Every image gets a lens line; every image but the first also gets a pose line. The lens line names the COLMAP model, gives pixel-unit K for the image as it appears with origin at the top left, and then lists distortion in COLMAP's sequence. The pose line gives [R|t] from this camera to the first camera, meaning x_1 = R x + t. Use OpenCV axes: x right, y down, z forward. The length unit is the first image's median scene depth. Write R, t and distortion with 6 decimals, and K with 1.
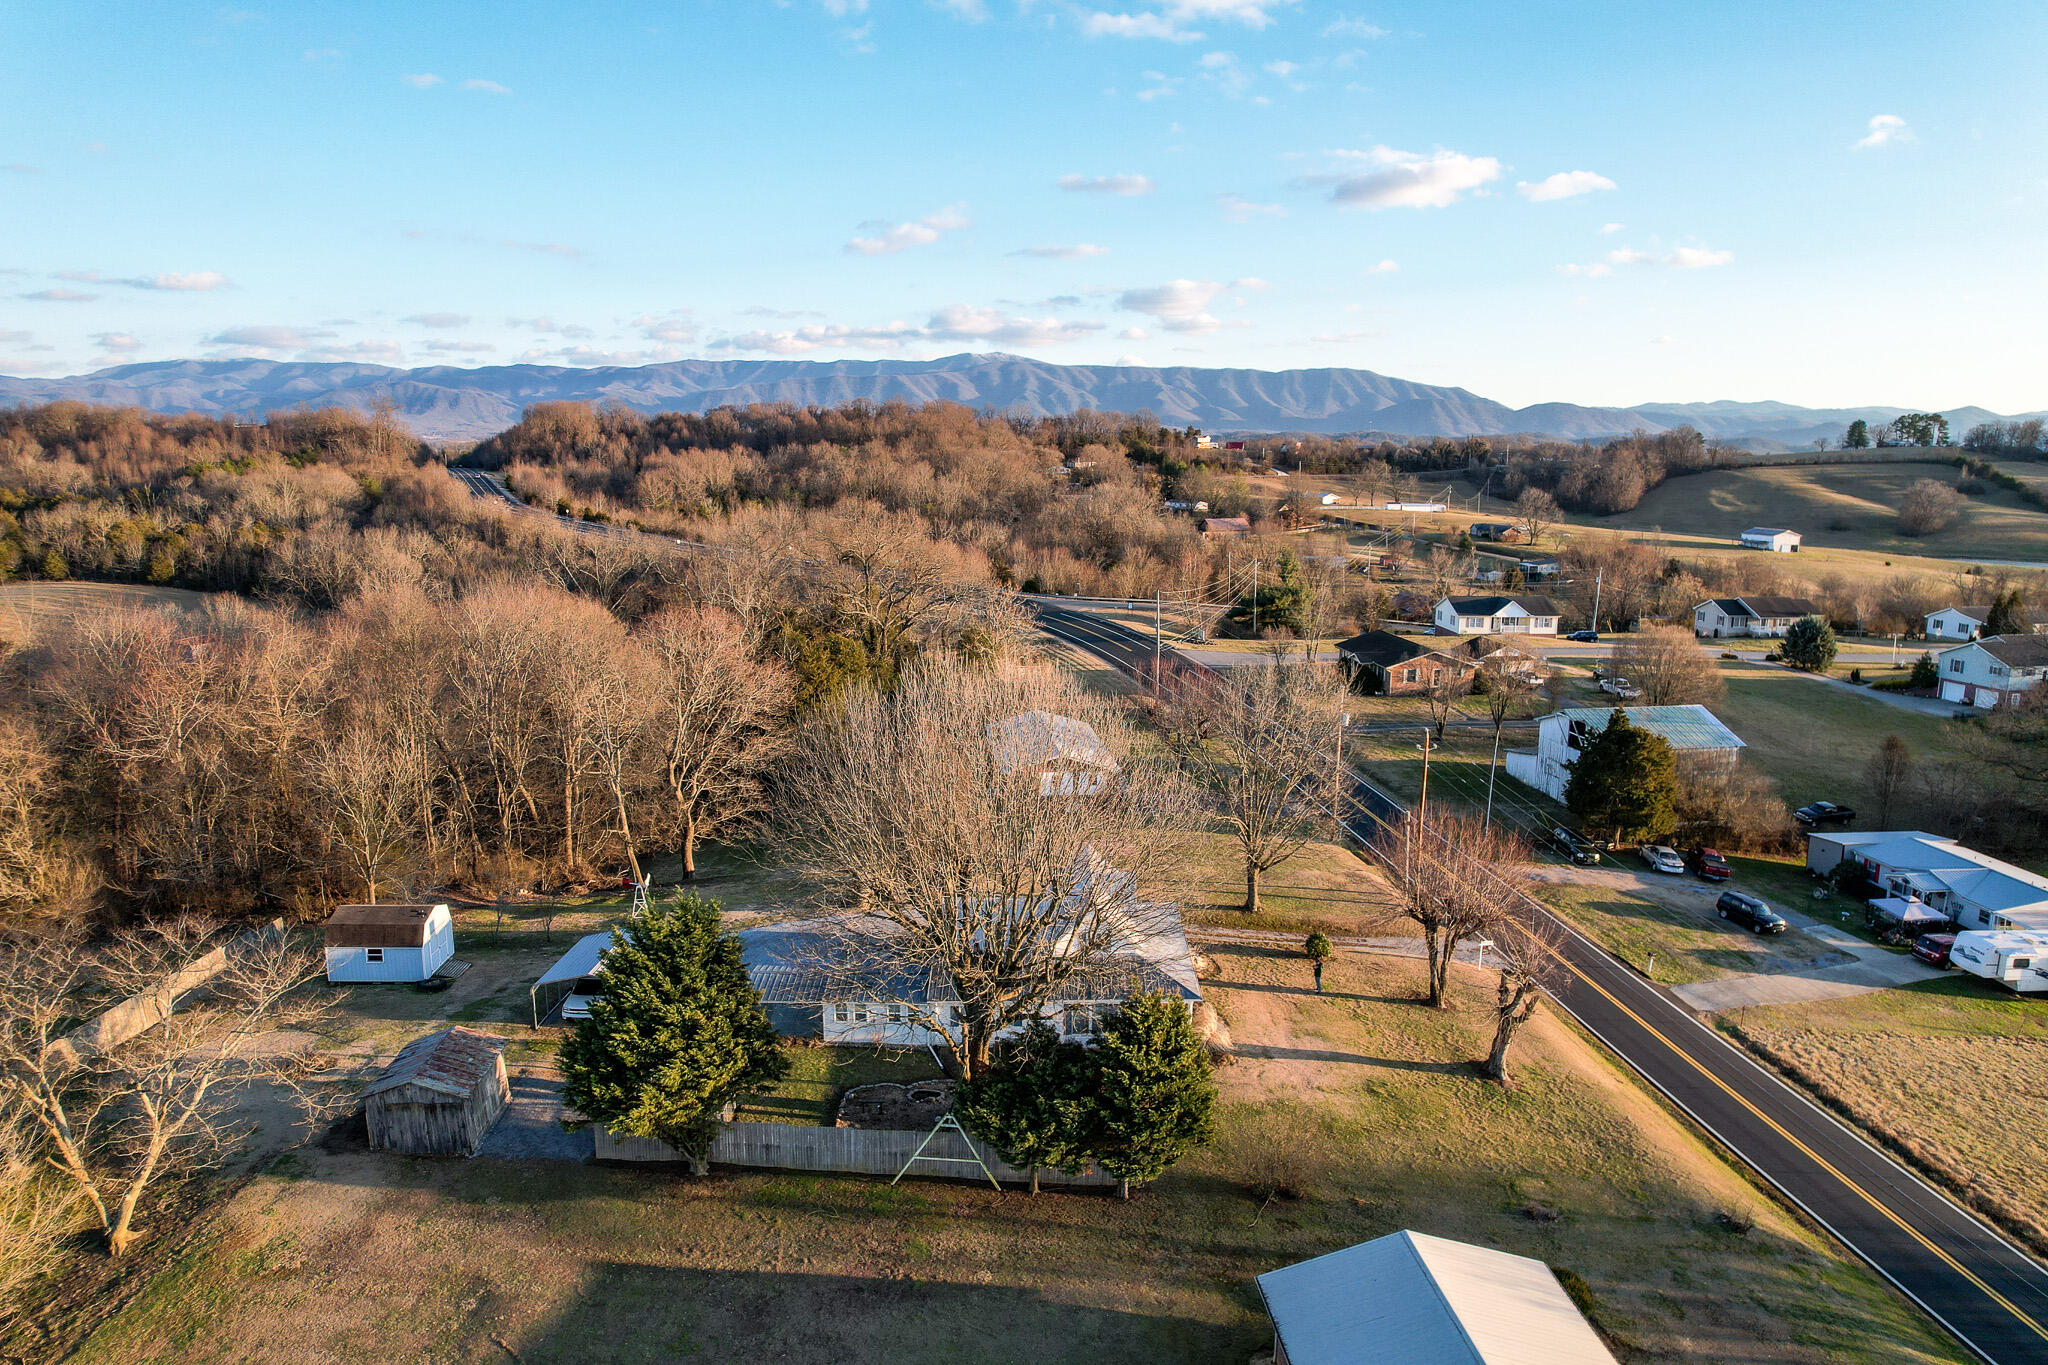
lens RADIAL K [[1316.1, 0, 1023.2], [0, 1316.1, 689.6], [0, 0, 1]] dist [-0.076024, 0.068066]
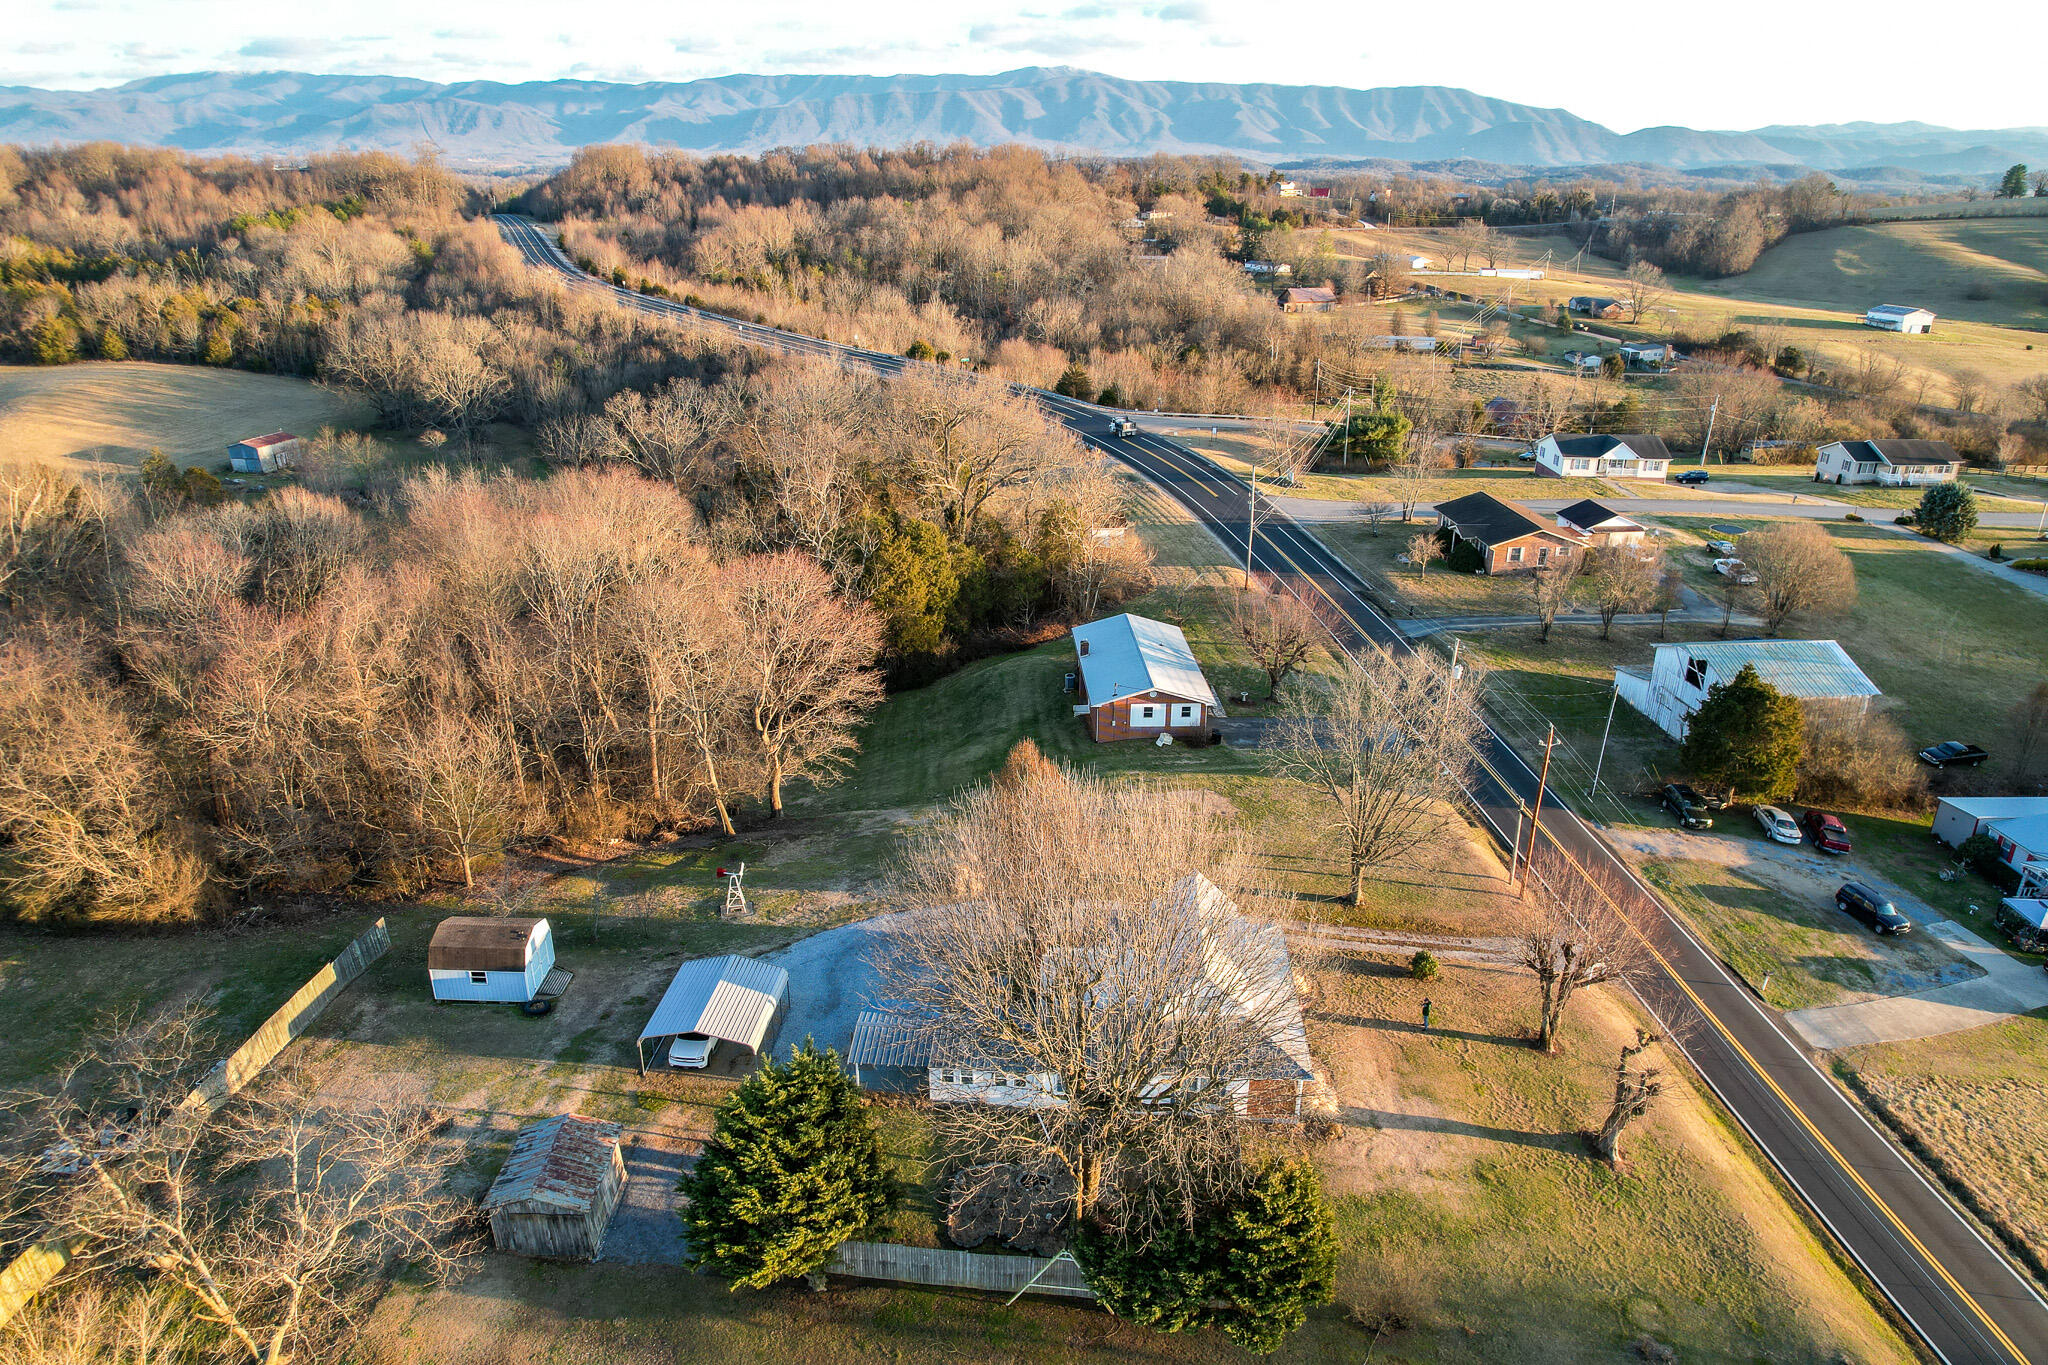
lens RADIAL K [[1316.1, 0, 1022.3], [0, 1316.1, 689.0], [0, 0, 1]] dist [-0.076024, 0.068066]
pose [[0.998815, 0.022050, -0.043381, -0.018451], [-0.013105, 0.980395, 0.196604, -0.096233], [0.046865, -0.195803, 0.979523, 0.034652]]
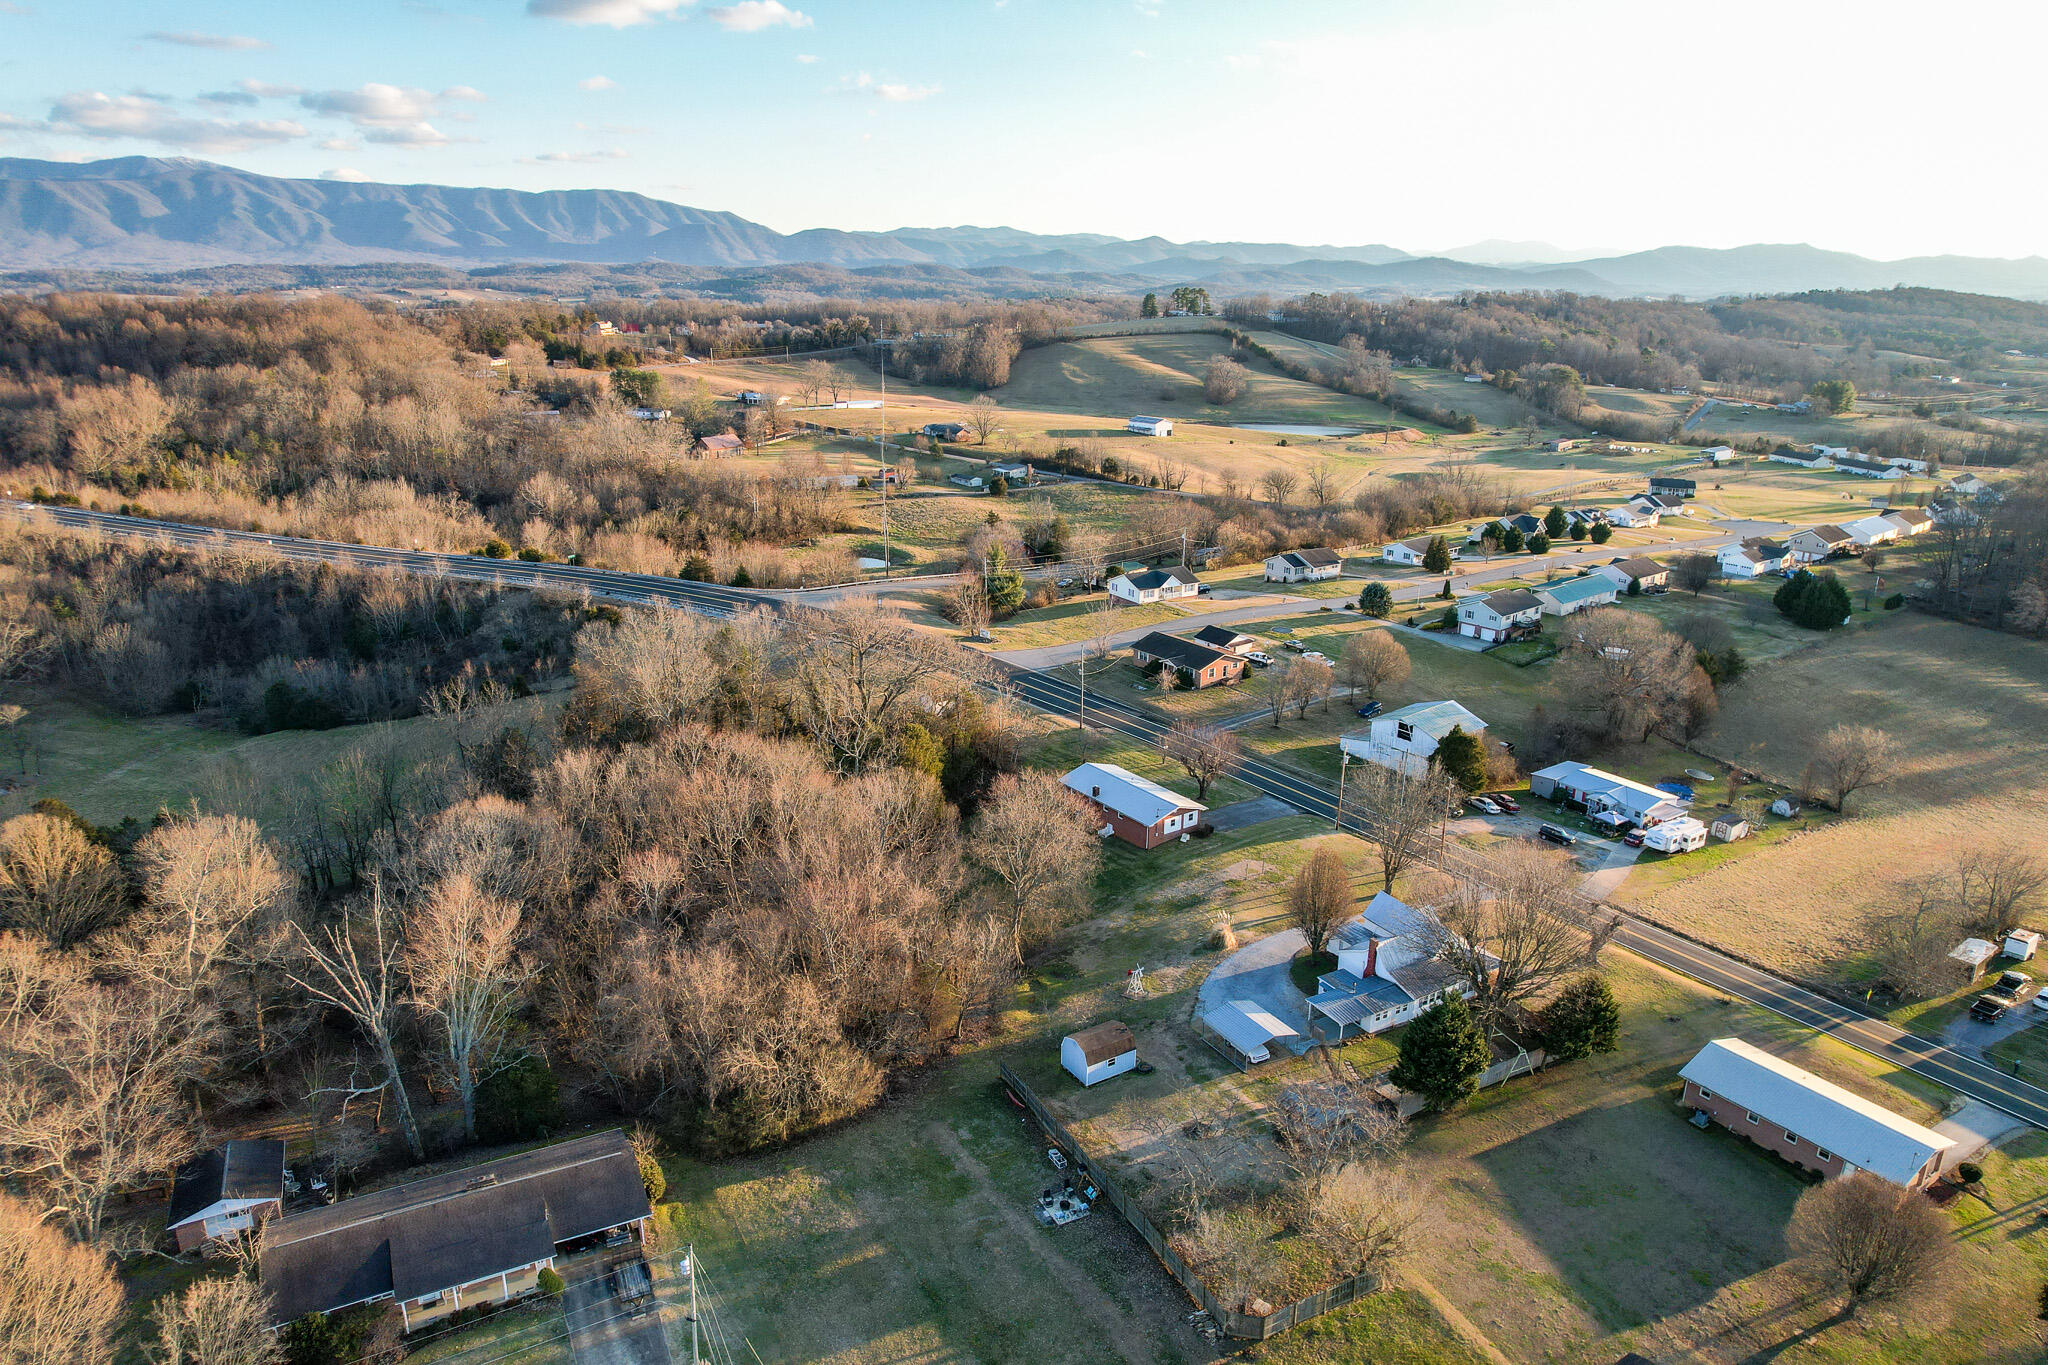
lens RADIAL K [[1316.1, 0, 1023.5], [0, 1316.1, 702.7], [0, 0, 1]] dist [-0.076024, 0.068066]
pose [[0.859860, -0.155134, 0.486389, -0.591862], [0.085479, 0.983012, 0.162419, -0.230986], [-0.503323, -0.098082, 0.858514, -0.142933]]
